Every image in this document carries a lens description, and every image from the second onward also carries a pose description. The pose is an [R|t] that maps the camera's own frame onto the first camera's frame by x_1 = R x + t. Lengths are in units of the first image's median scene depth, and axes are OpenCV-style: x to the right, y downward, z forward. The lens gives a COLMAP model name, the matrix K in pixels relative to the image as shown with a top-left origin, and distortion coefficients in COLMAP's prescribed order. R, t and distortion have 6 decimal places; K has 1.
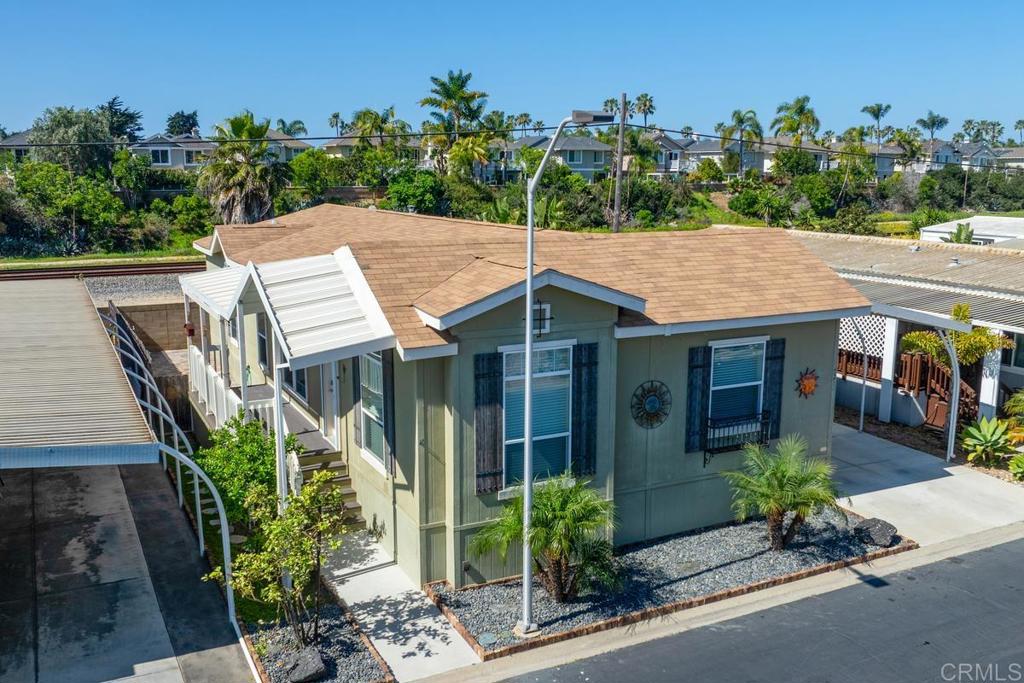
lens RADIAL K [[951.8, 0, 515.3], [0, 951.8, 369.4], [0, 0, 1]] dist [0.006602, -0.079516]
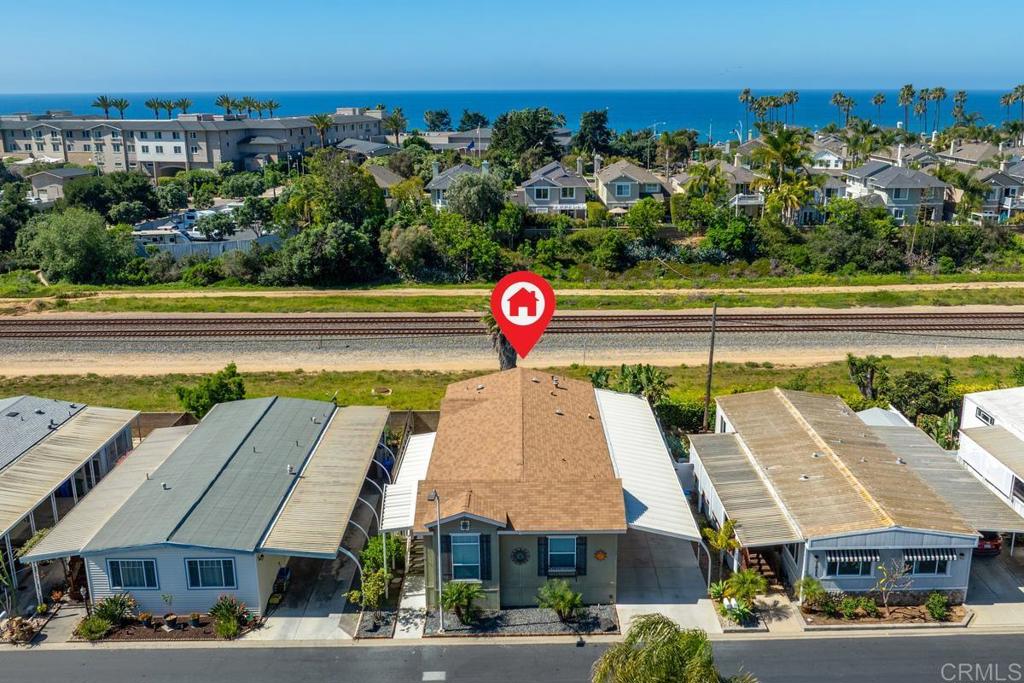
lens RADIAL K [[951.8, 0, 515.3], [0, 951.8, 369.4], [0, 0, 1]] dist [0.006602, -0.079516]
pose [[0.893807, 0.121774, -0.431603, 1.103406], [-0.084739, 0.990950, 0.104103, -0.683798], [0.440374, -0.056474, 0.896037, -1.203056]]
